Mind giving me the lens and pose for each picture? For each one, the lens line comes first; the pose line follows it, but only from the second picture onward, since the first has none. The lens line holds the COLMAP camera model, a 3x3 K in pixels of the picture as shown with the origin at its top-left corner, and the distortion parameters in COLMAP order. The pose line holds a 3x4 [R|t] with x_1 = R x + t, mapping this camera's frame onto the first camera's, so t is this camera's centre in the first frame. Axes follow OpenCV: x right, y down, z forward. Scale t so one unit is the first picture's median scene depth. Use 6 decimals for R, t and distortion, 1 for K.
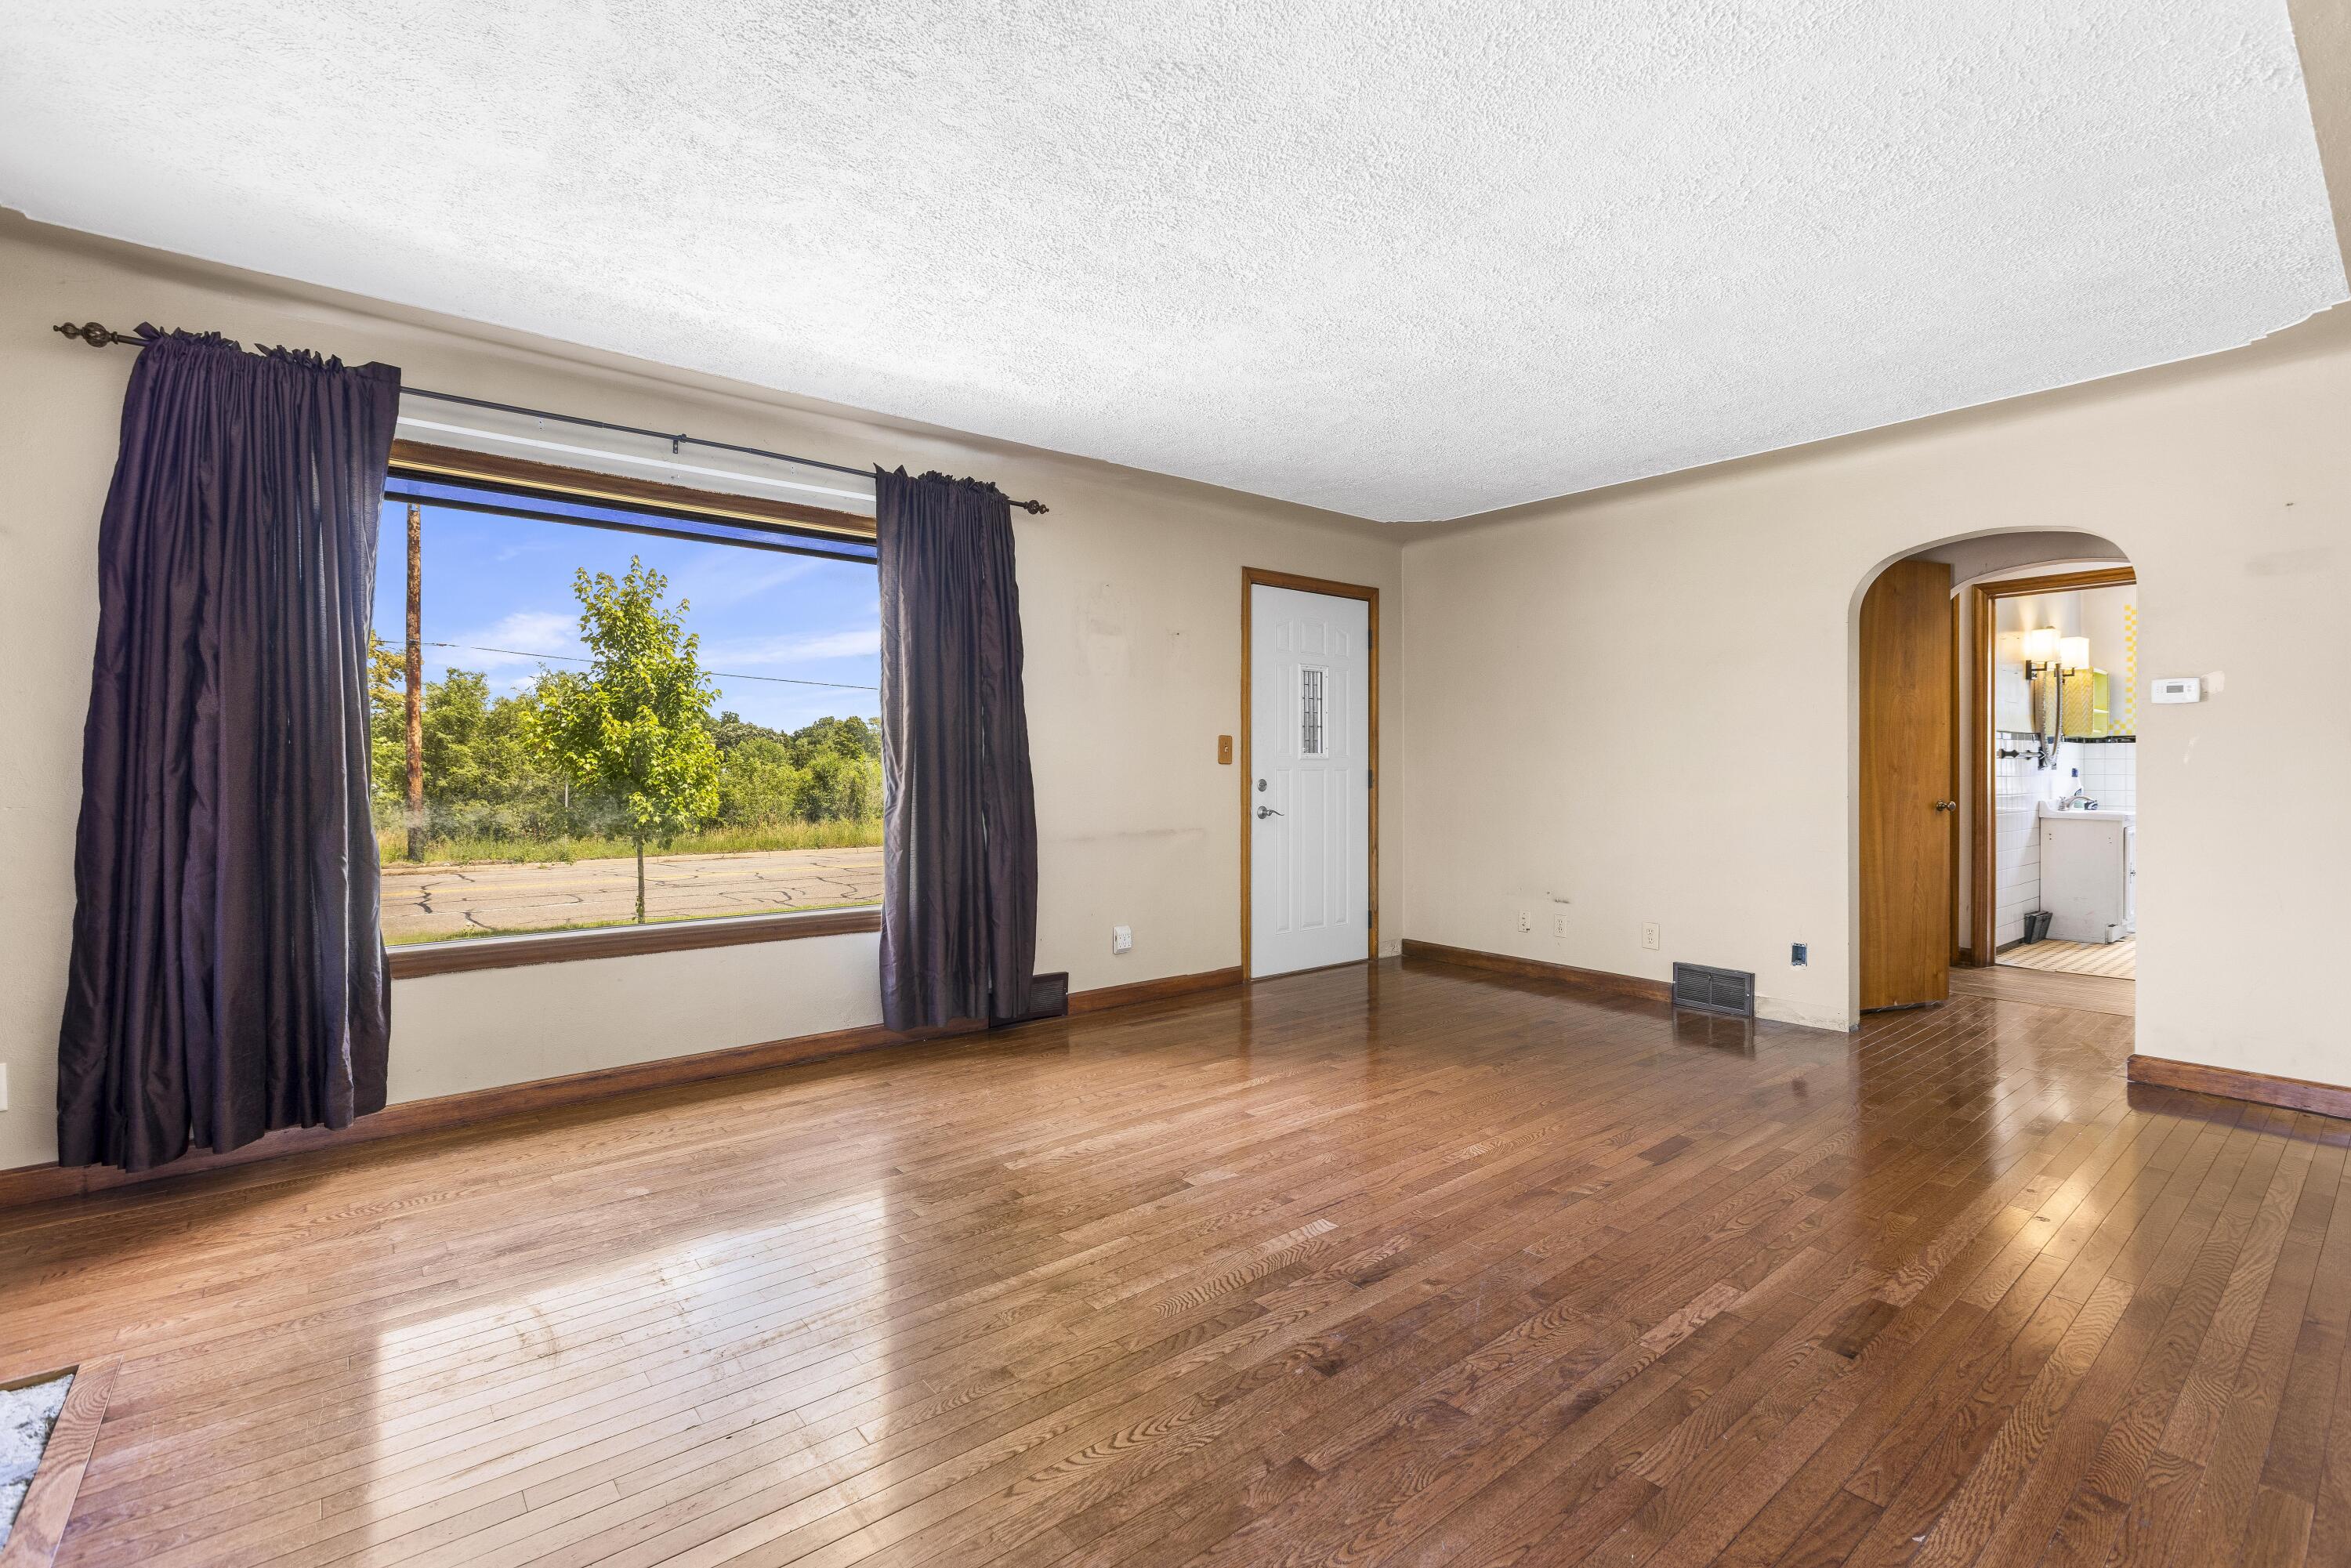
lens RADIAL K [[1052.3, 0, 1172.1], [0, 1052.3, 781.9], [0, 0, 1]] dist [0.000819, 0.000089]
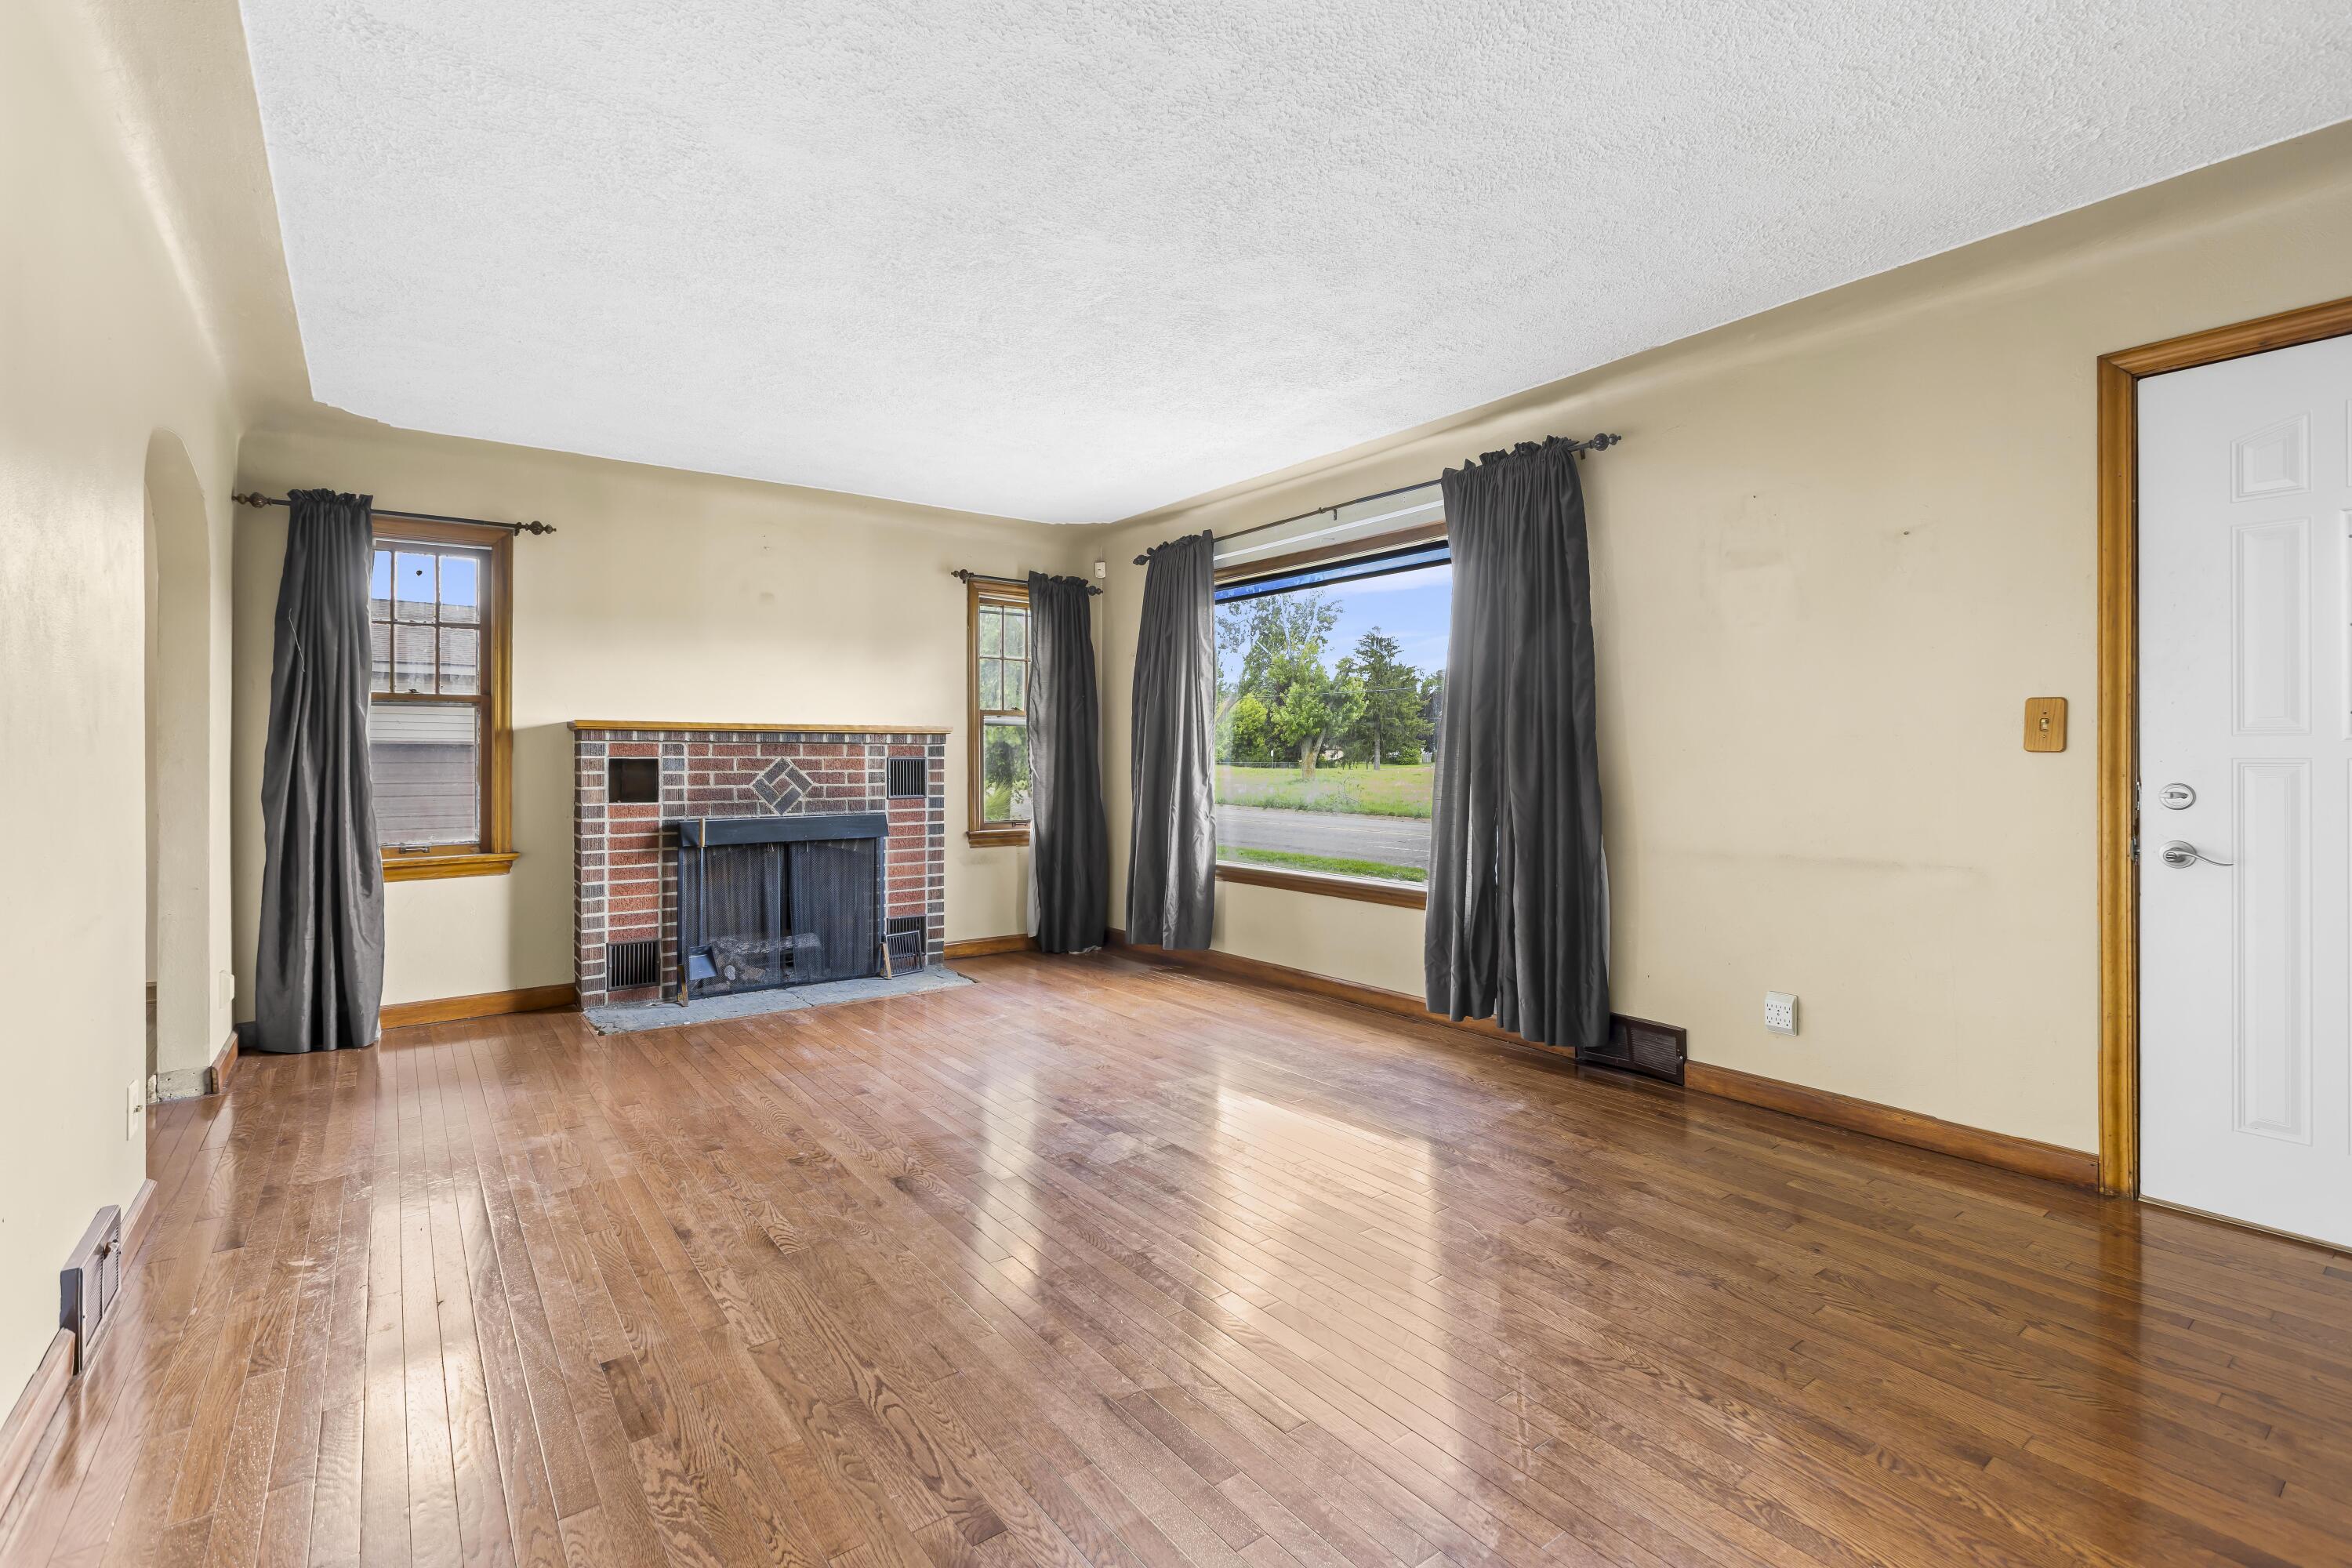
lens RADIAL K [[1052.8, 0, 1143.6], [0, 1052.8, 745.3], [0, 0, 1]] dist [0.000819, 0.000089]
pose [[-0.060594, -0.006671, -0.998140, 0.800267], [-0.011787, 0.999913, -0.005967, -0.015402], [0.998093, 0.011404, -0.060667, 0.779578]]
